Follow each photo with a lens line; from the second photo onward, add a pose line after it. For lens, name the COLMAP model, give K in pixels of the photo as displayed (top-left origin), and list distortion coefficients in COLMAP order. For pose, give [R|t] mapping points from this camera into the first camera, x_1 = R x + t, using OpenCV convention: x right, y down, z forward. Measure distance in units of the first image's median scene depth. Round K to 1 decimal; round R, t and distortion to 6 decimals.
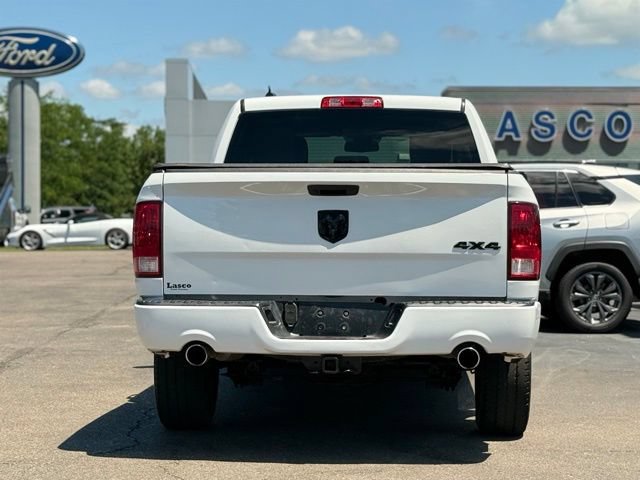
lens RADIAL K [[1369.9, 0, 320.0], [0, 1369.9, 240.0], [0, 0, 1]] dist [0.135886, 0.234171]
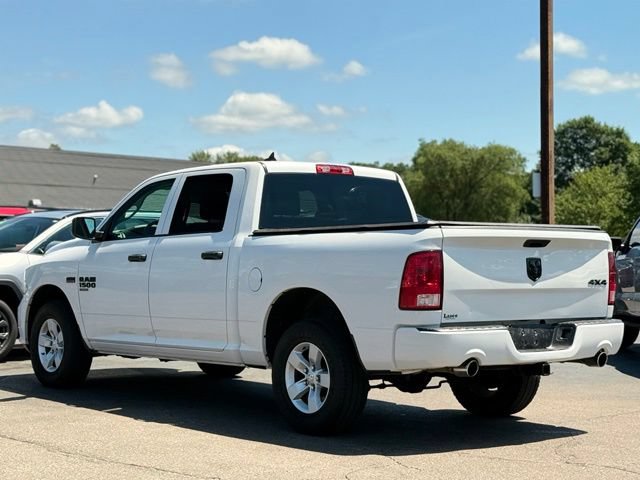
lens RADIAL K [[1272.3, 0, 320.0], [0, 1272.3, 240.0], [0, 0, 1]] dist [0.105170, 0.181201]
pose [[0.720628, 0.010338, 0.693245, -1.034591], [0.008443, 0.999684, -0.023685, -0.010966], [-0.693271, 0.022921, 0.720312, 0.220250]]
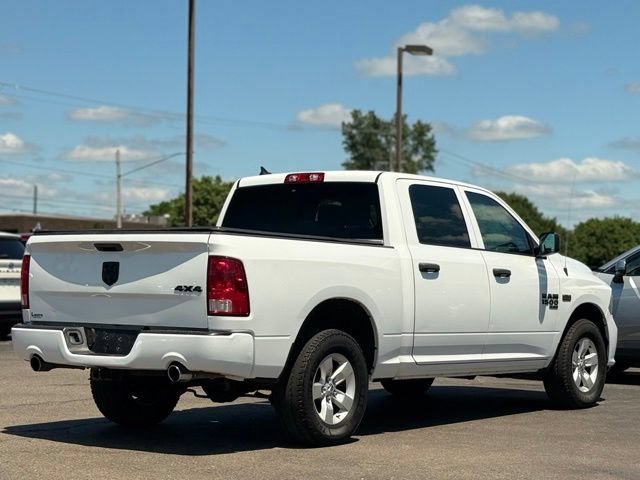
lens RADIAL K [[1369.9, 0, 320.0], [0, 1369.9, 240.0], [0, 0, 1]] dist [0.135886, 0.234171]
pose [[0.828725, -0.006835, -0.559615, 0.951054], [-0.019511, 0.998965, -0.041094, 0.008958], [0.559316, 0.044974, 0.827734, -0.025198]]
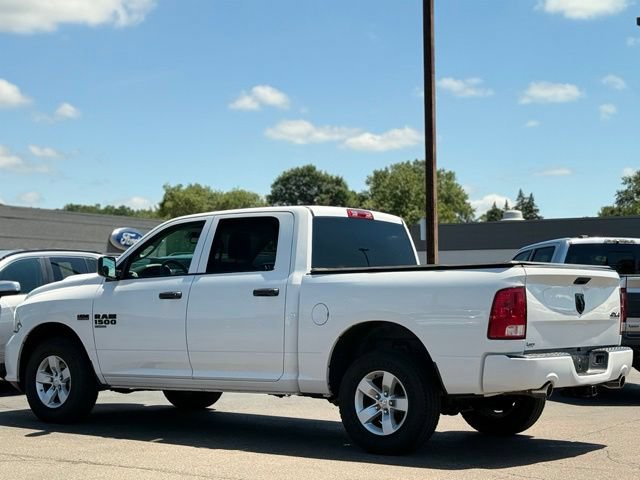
lens RADIAL K [[1240.0, 0, 331.5], [0, 1240.0, 240.1], [0, 0, 1]] dist [0.093860, 0.163592]
pose [[0.532466, 0.038443, 0.845578, -1.364016], [0.014312, 0.998416, -0.054404, -0.008941], [-0.846330, 0.041070, 0.531073, 0.470747]]
